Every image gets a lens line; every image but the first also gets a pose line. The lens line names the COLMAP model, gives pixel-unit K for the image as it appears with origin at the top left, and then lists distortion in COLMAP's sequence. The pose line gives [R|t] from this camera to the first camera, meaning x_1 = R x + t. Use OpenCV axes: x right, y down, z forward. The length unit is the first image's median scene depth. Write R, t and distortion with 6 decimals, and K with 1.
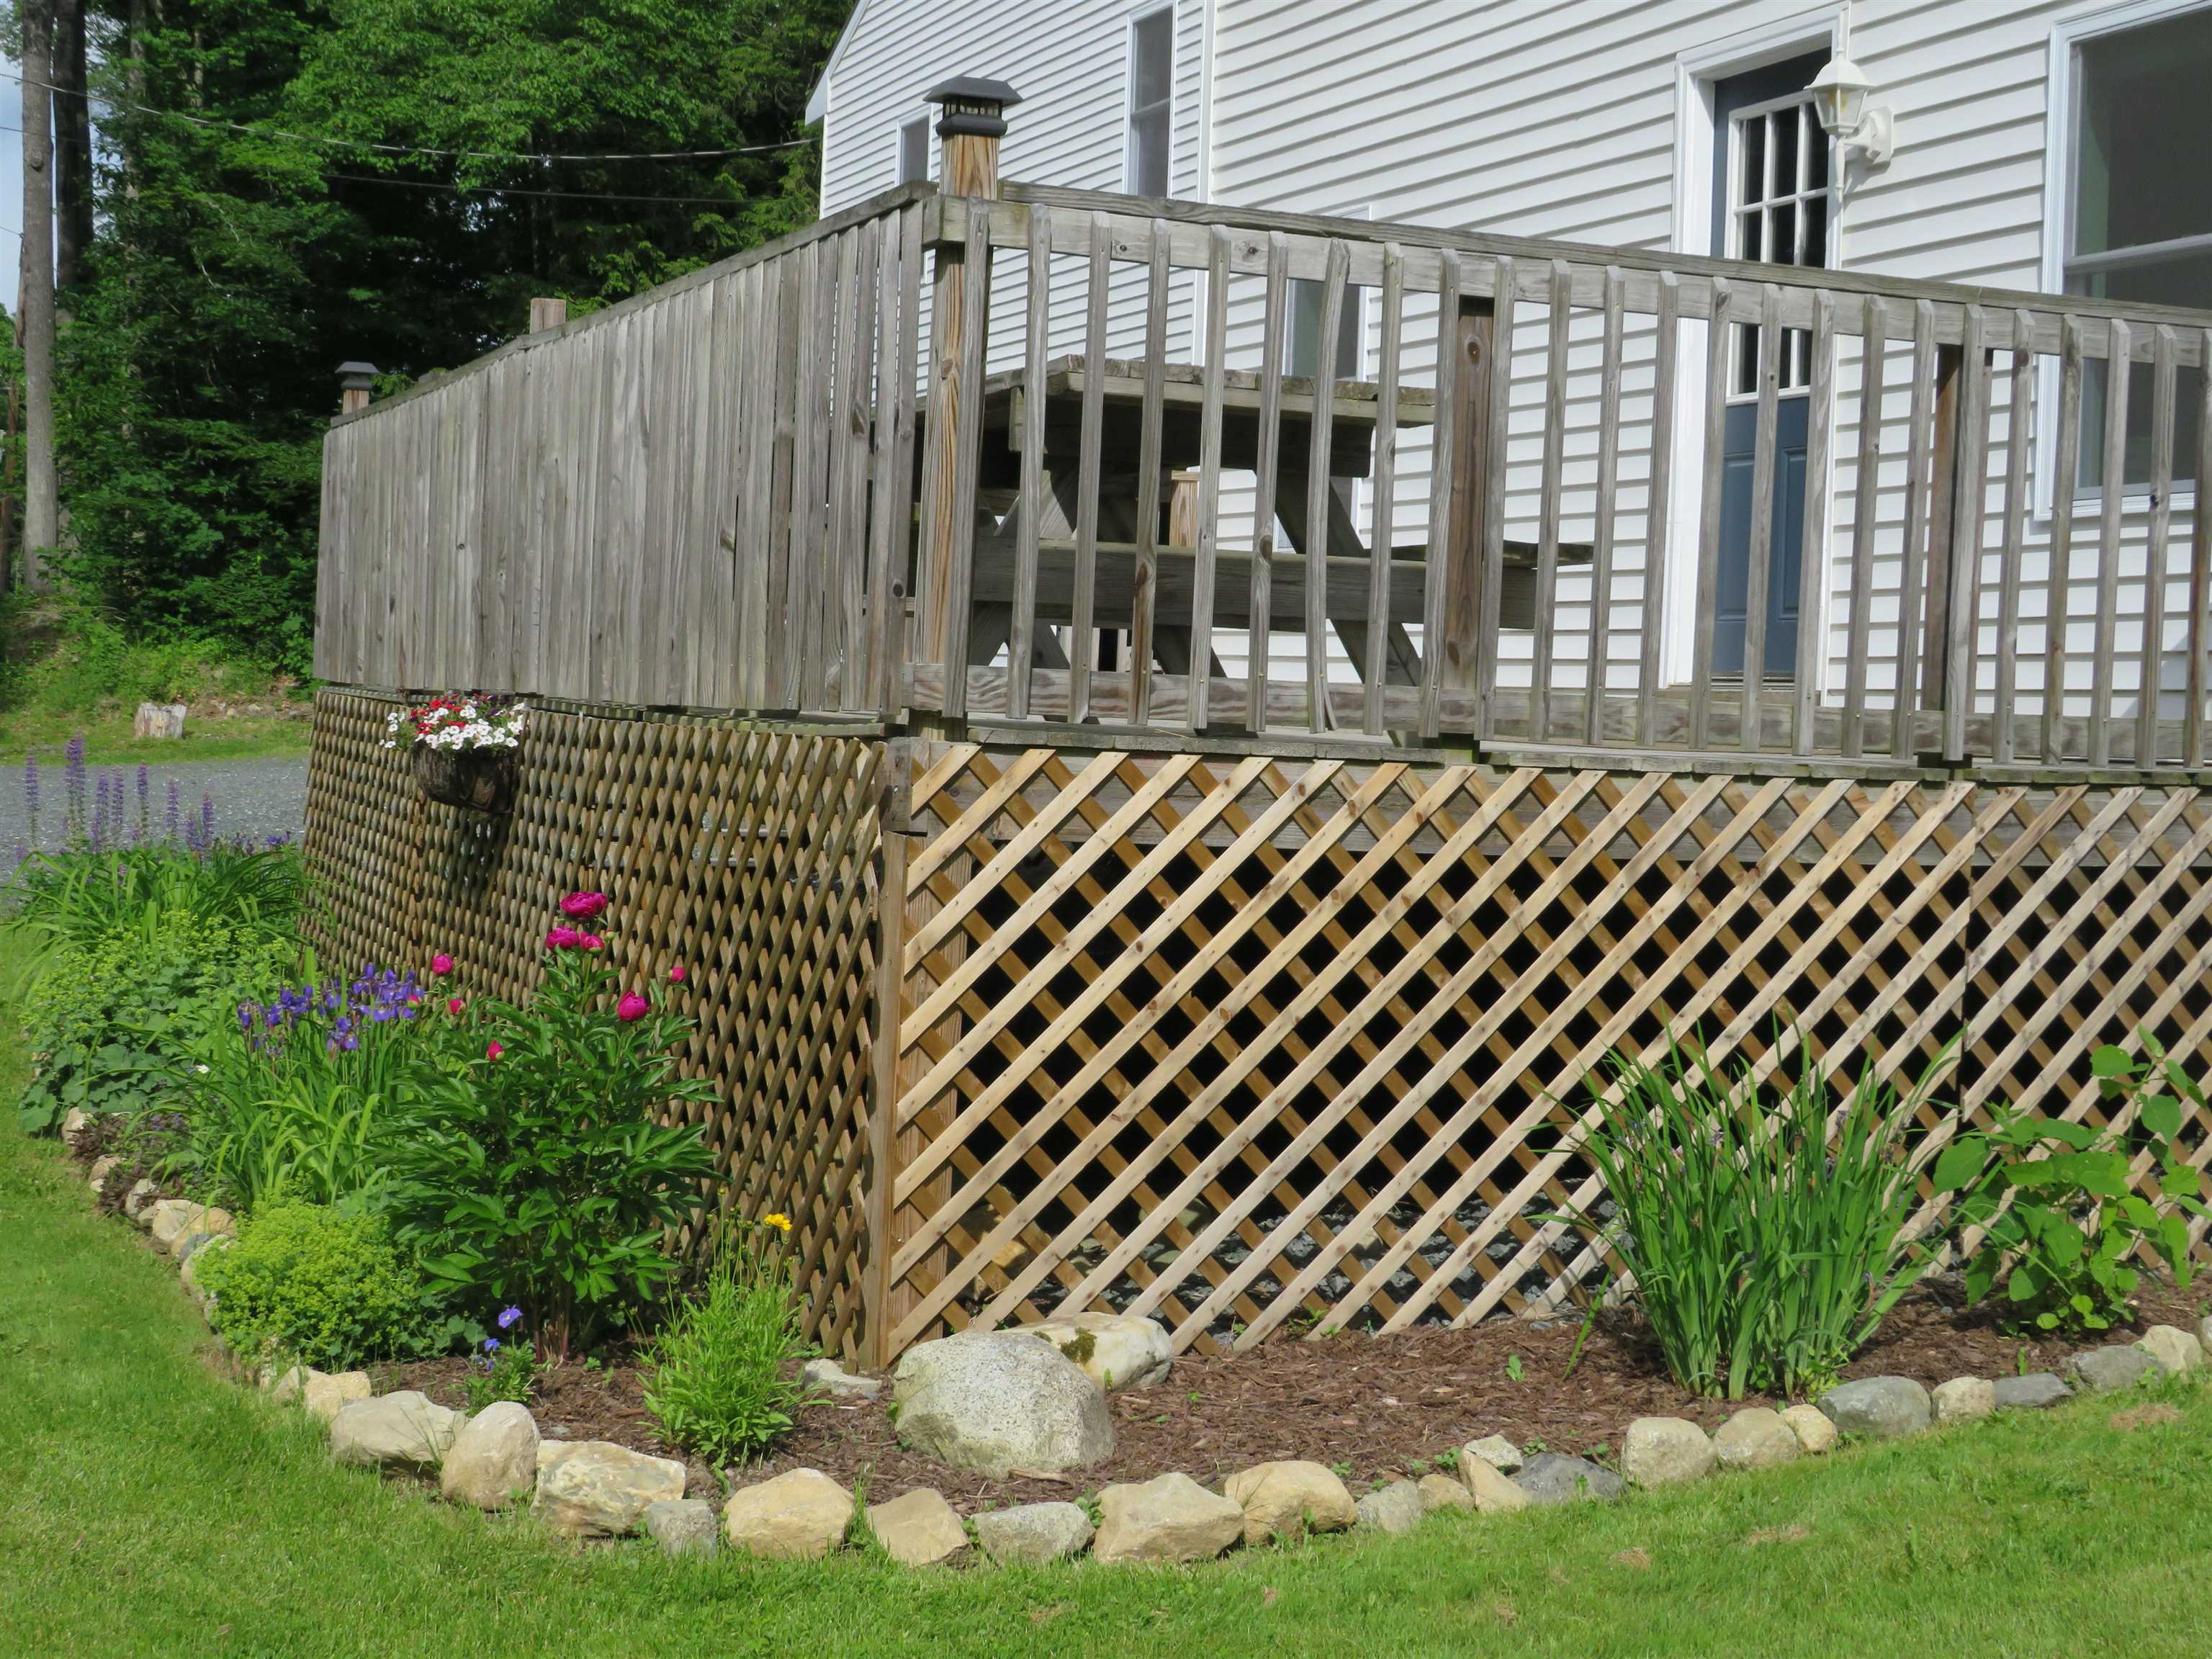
lens RADIAL K [[3156.4, 0, 1106.0], [0, 3156.4, 829.5], [0, 0, 1]] dist [0.005571, 0.014709]
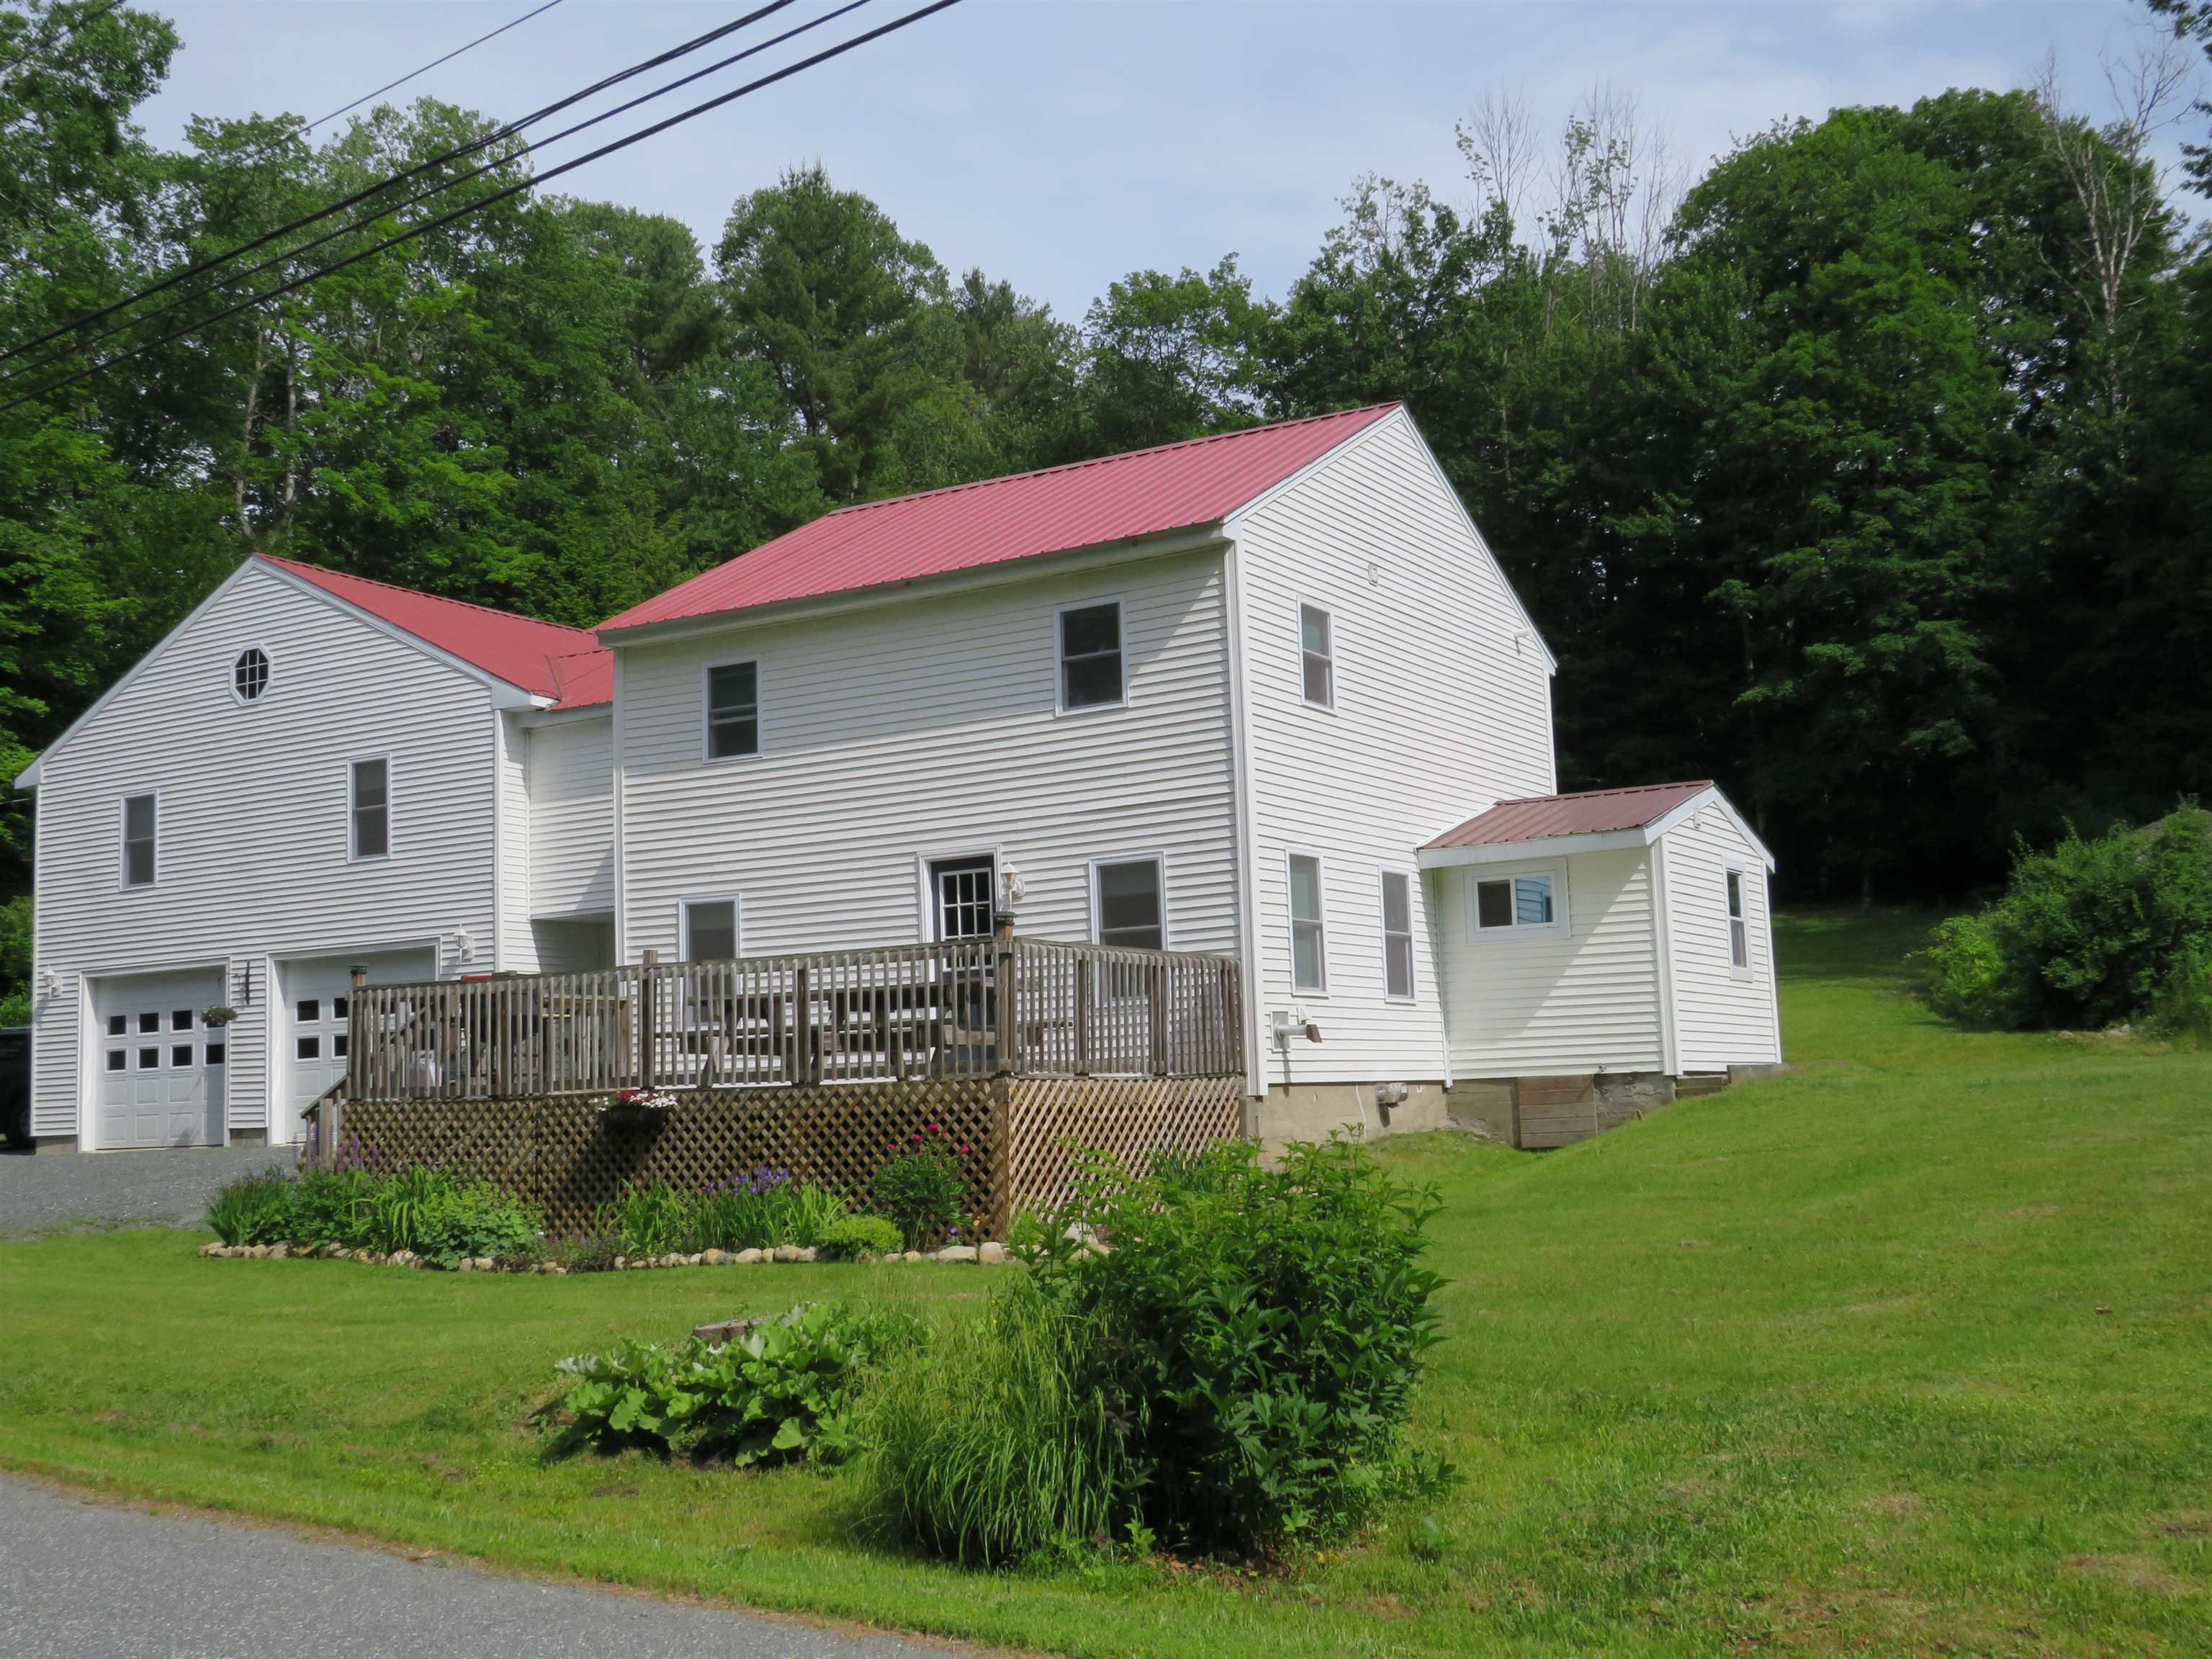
lens RADIAL K [[2441.2, 0, 1106.0], [0, 2441.2, 829.5], [0, 0, 1]] dist [-0.005463, -0.010704]
pose [[0.799357, 0.002184, 0.600853, -1.587559], [0.093124, 0.987460, -0.127478, 0.056288], [-0.593596, 0.157854, 0.789130, -1.360249]]
